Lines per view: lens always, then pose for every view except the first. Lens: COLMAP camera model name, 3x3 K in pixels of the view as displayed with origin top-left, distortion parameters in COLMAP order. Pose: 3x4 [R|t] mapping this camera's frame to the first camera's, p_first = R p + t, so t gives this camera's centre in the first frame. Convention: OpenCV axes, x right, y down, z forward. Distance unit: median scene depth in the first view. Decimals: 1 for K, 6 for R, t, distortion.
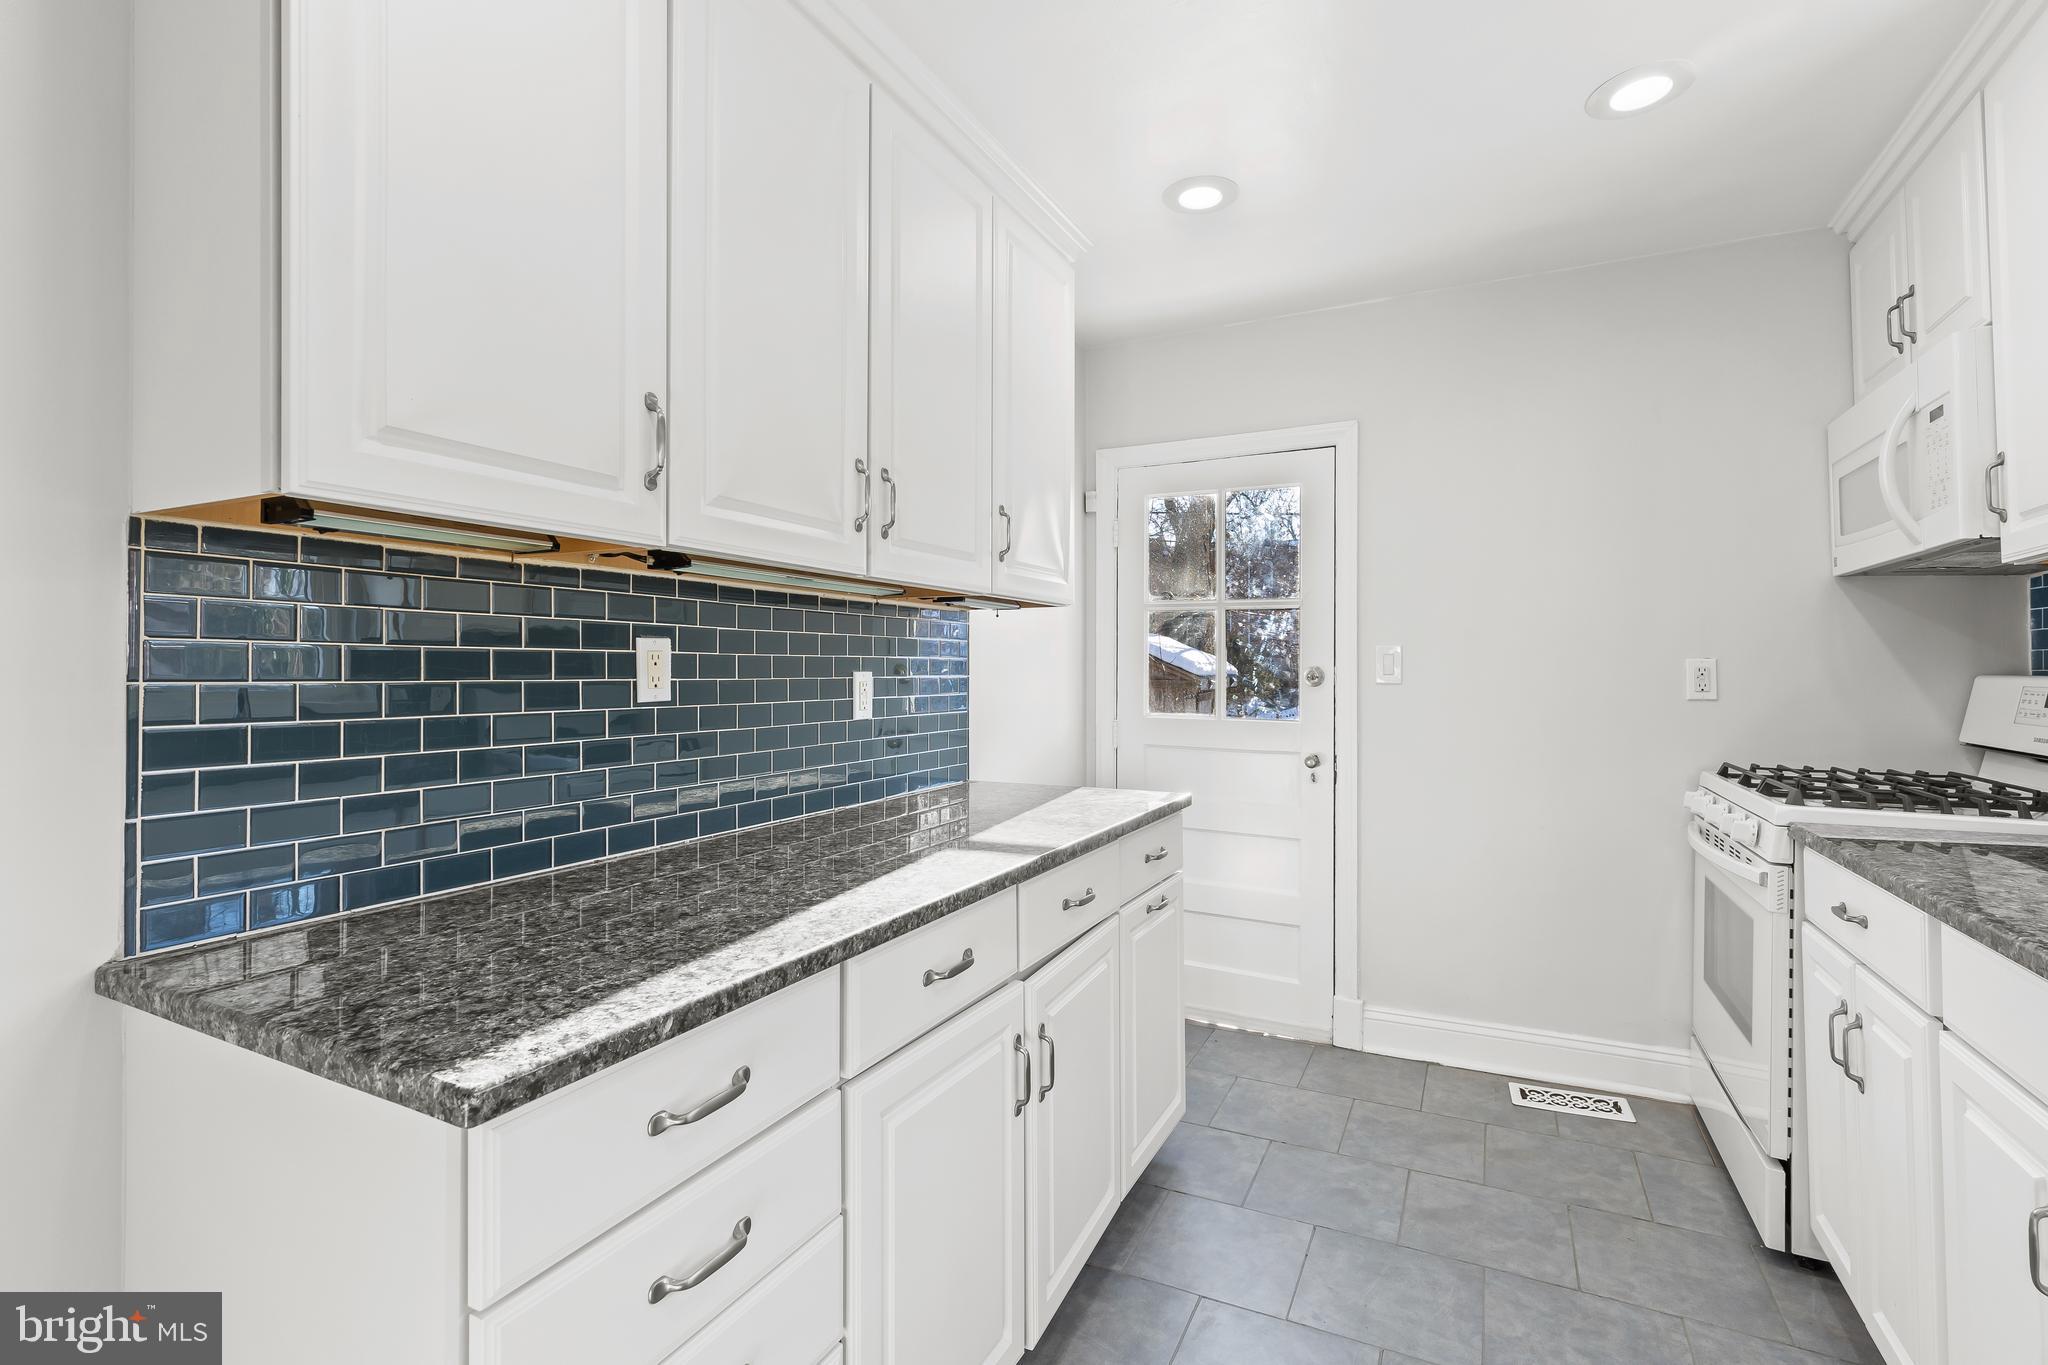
lens RADIAL K [[930.5, 0, 1011.9], [0, 930.5, 663.2], [0, 0, 1]] dist [0.009053, 0.000102]
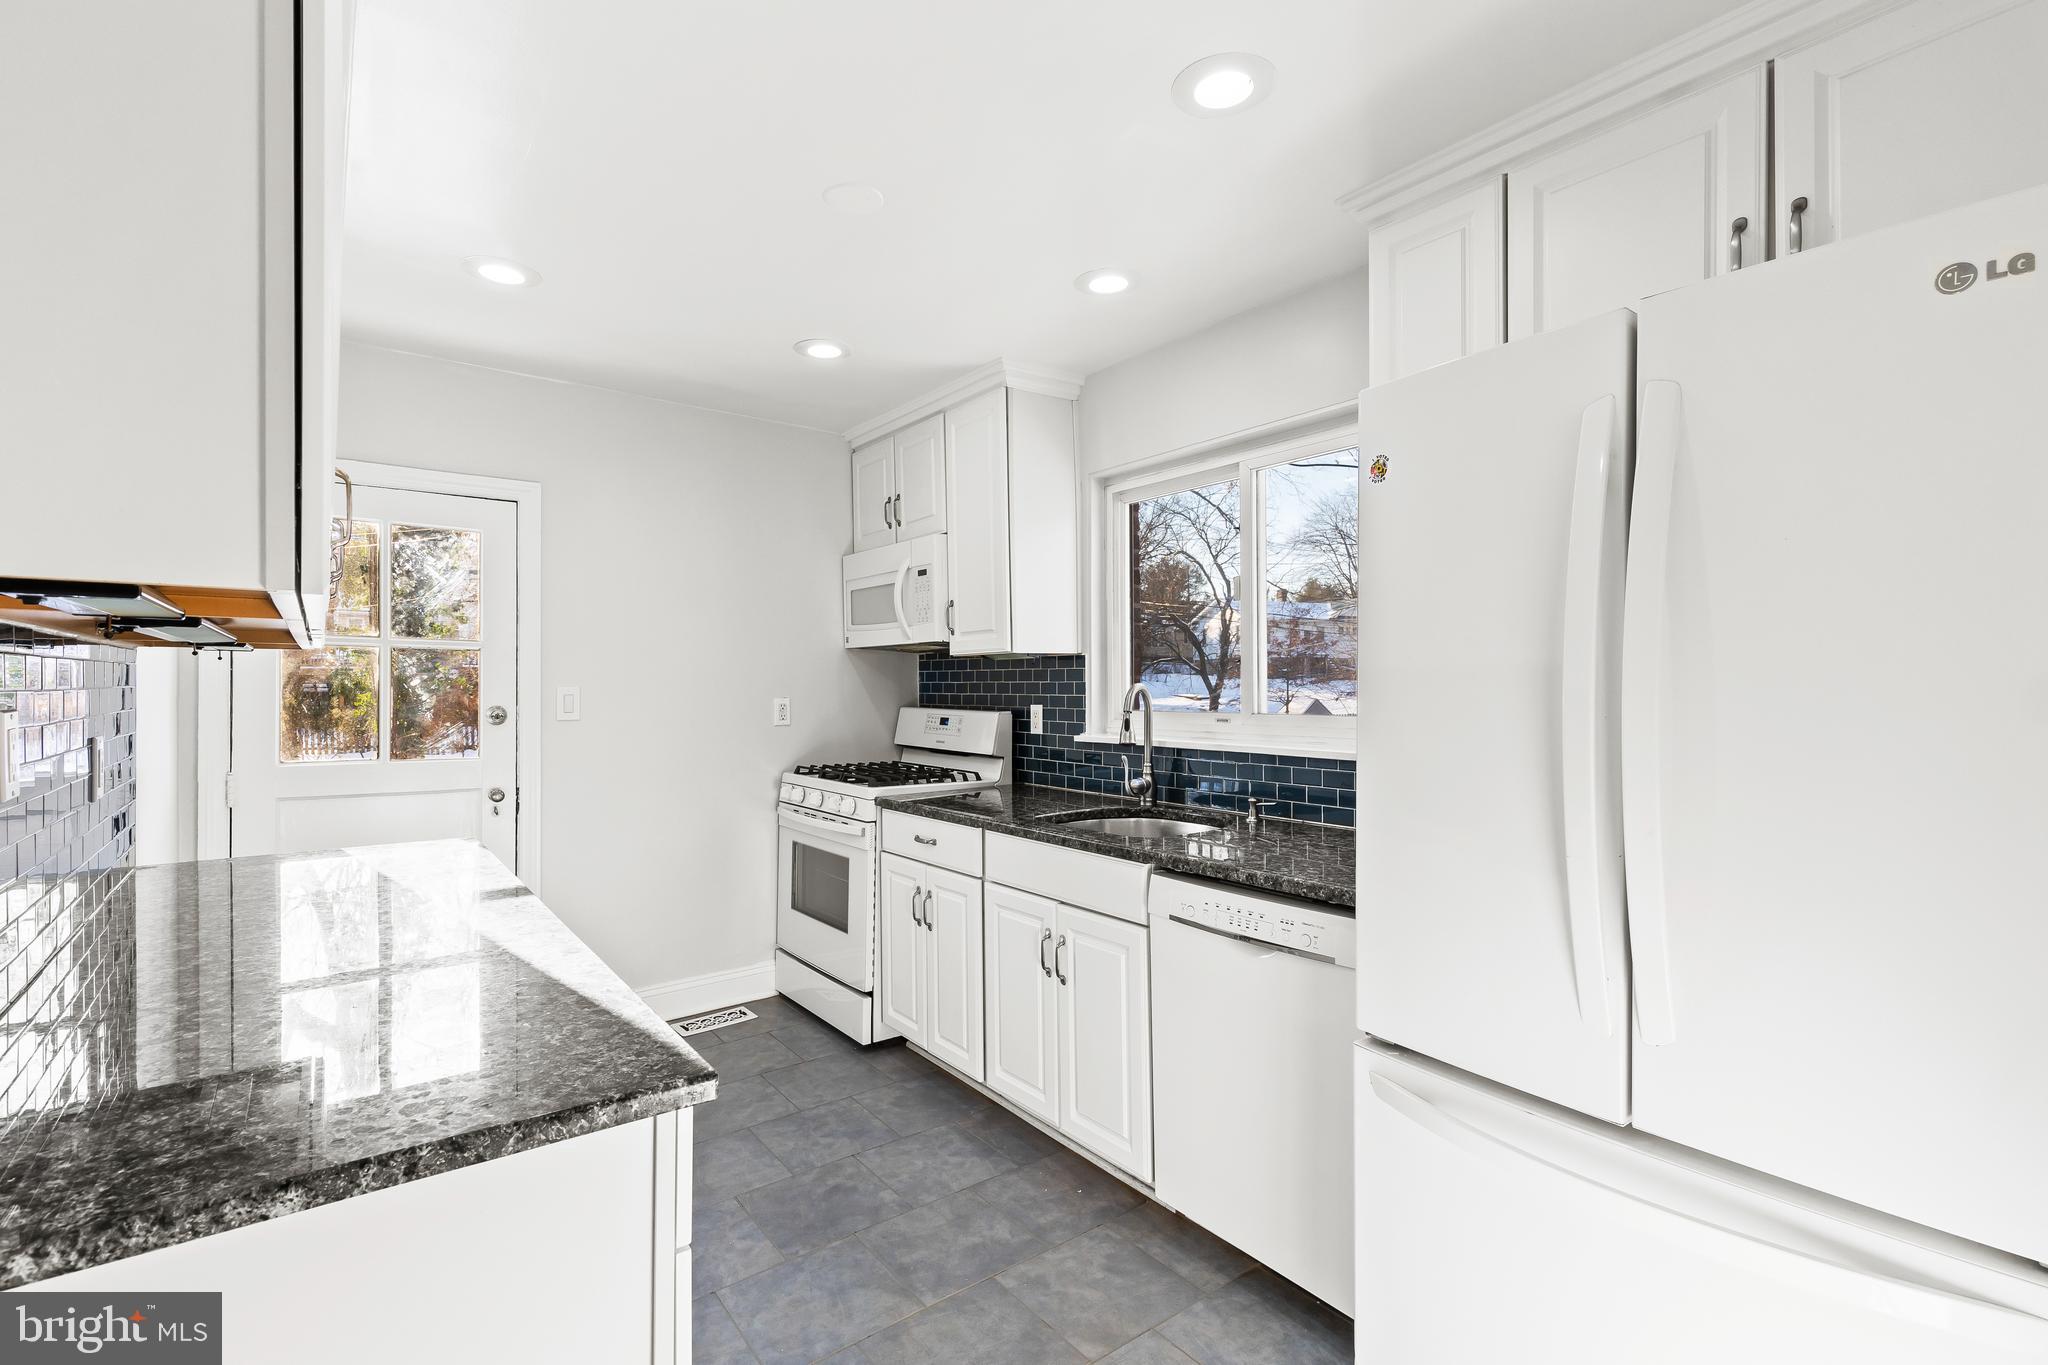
lens RADIAL K [[931.0, 0, 1033.7], [0, 931.0, 683.1], [0, 0, 1]] dist [0.003408, 0.000450]
pose [[0.429446, 0.000320, 0.903093, -0.598503], [-0.007745, 0.999964, 0.003329, -0.049767], [-0.903059, -0.008424, 0.429433, -0.010914]]
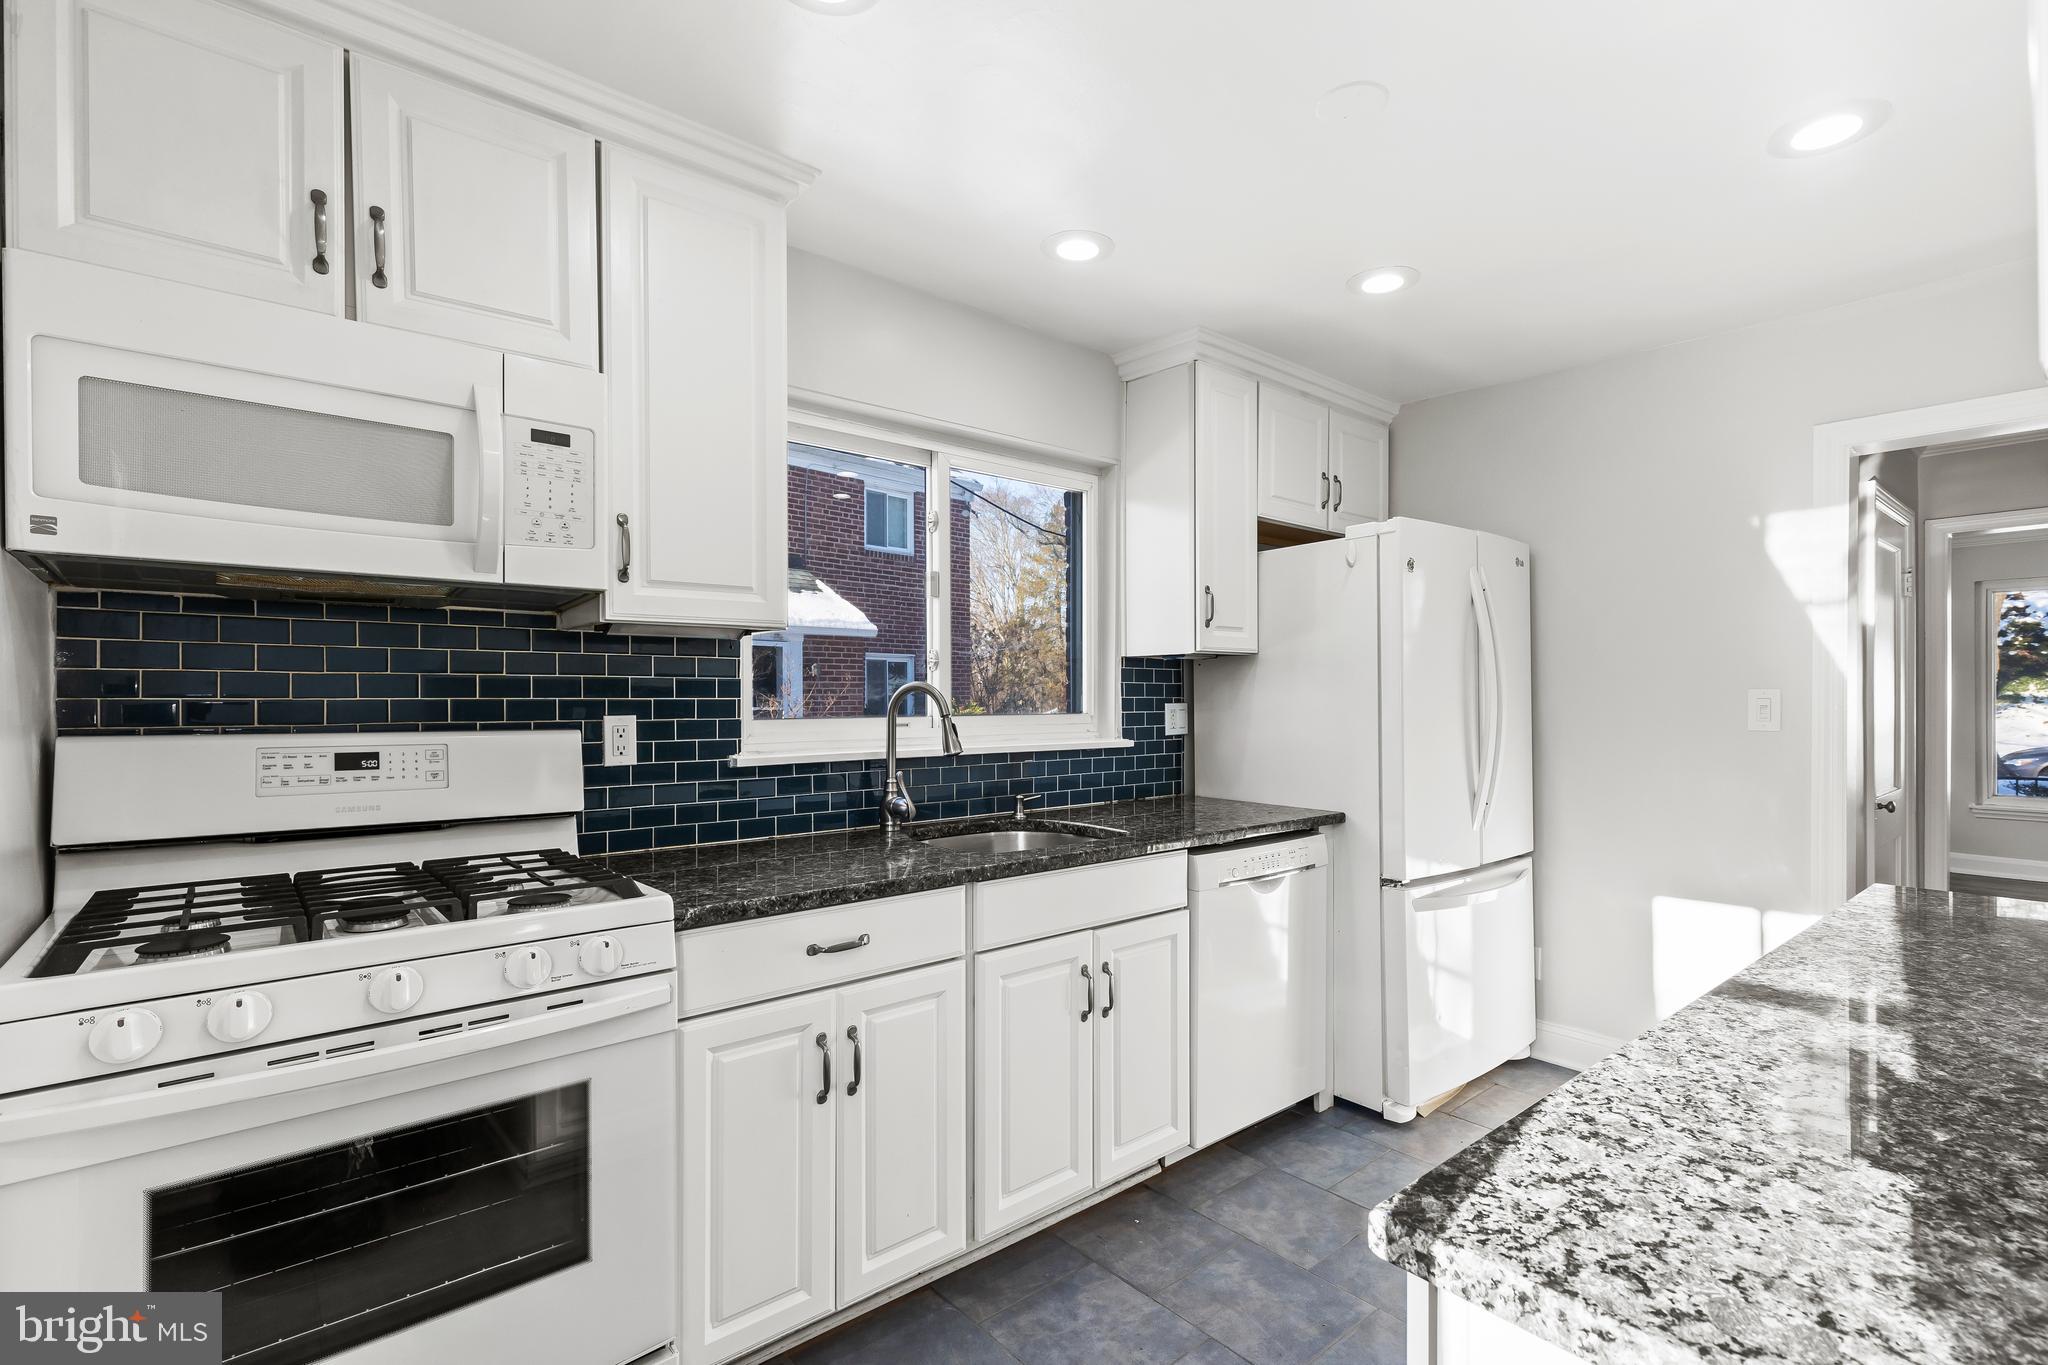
lens RADIAL K [[930.9, 0, 1022.3], [0, 930.9, 701.2], [0, 0, 1]] dist [0.001028, -0.000024]
pose [[-0.919087, 0.002845, 0.394045, 0.215379], [-0.001592, 0.999939, -0.010931, -0.006672], [-0.394052, -0.010674, -0.919026, 1.584389]]
